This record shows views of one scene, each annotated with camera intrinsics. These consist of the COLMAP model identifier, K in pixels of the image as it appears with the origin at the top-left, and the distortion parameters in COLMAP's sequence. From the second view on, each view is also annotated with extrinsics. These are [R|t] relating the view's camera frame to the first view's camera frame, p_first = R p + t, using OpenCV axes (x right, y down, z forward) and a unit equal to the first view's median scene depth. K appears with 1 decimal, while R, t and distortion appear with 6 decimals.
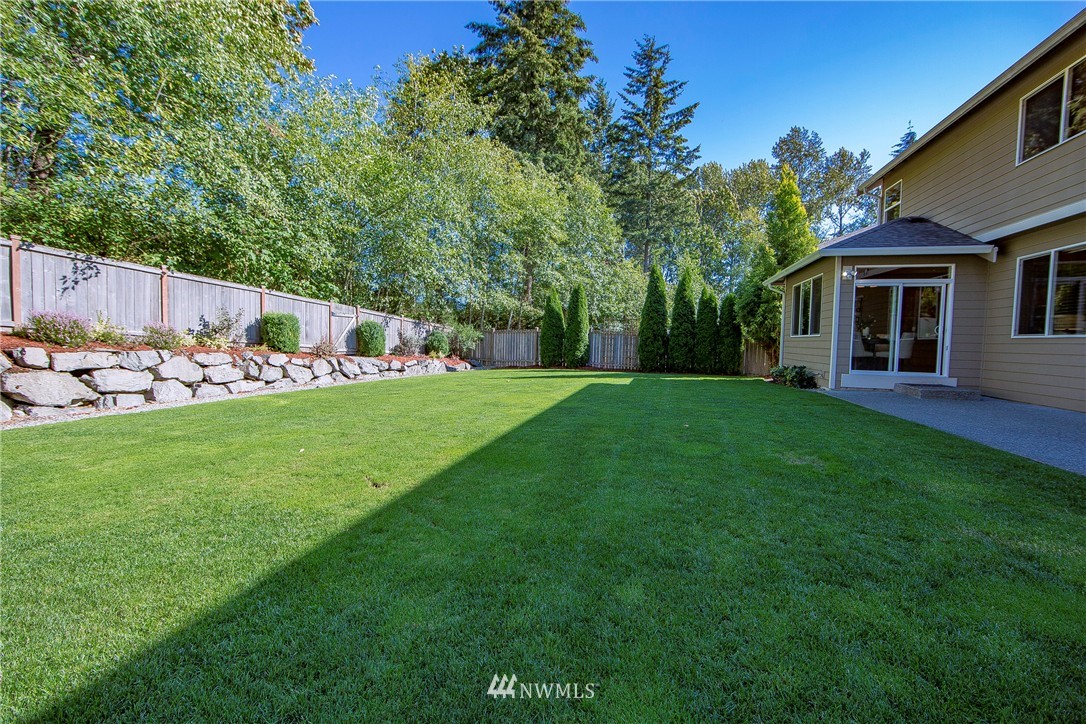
lens RADIAL K [[430.3, 0, 542.1], [0, 430.3, 360.7], [0, 0, 1]] dist [-0.010361, 0.002172]
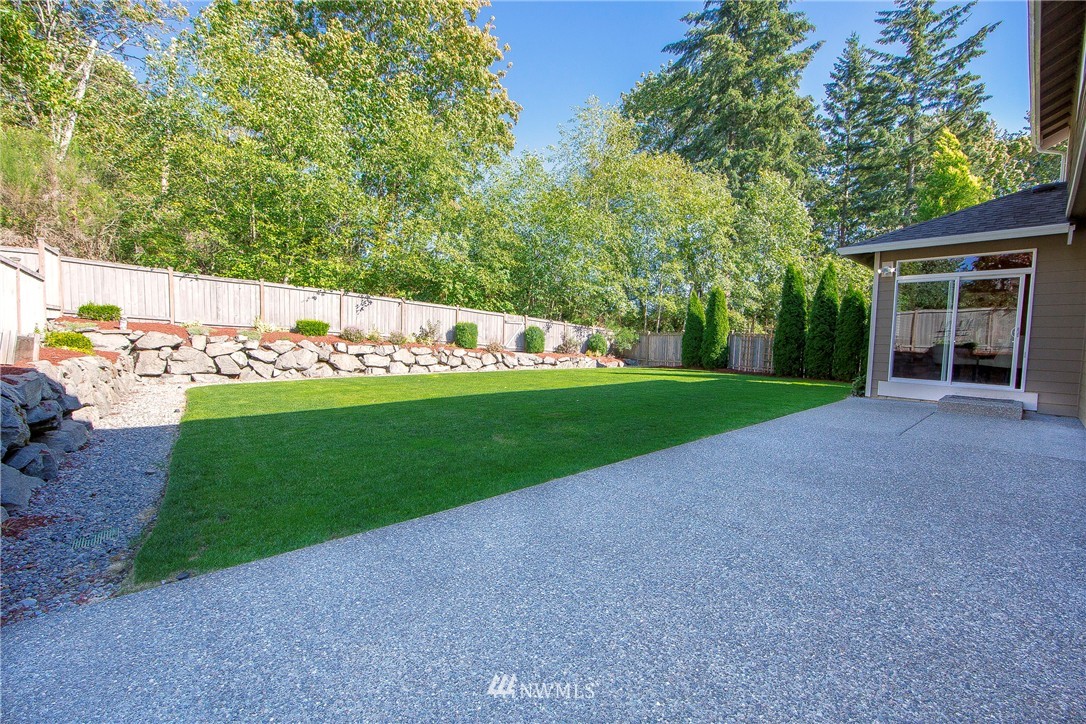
lens RADIAL K [[430.3, 0, 542.4], [0, 430.3, 364.1], [0, 0, 1]] dist [-0.010361, 0.002172]
pose [[0.827204, 0.037402, -0.560655, 0.483403], [-0.035698, 0.999265, 0.013993, 0.006214], [0.560766, 0.008440, 0.827931, -0.118208]]
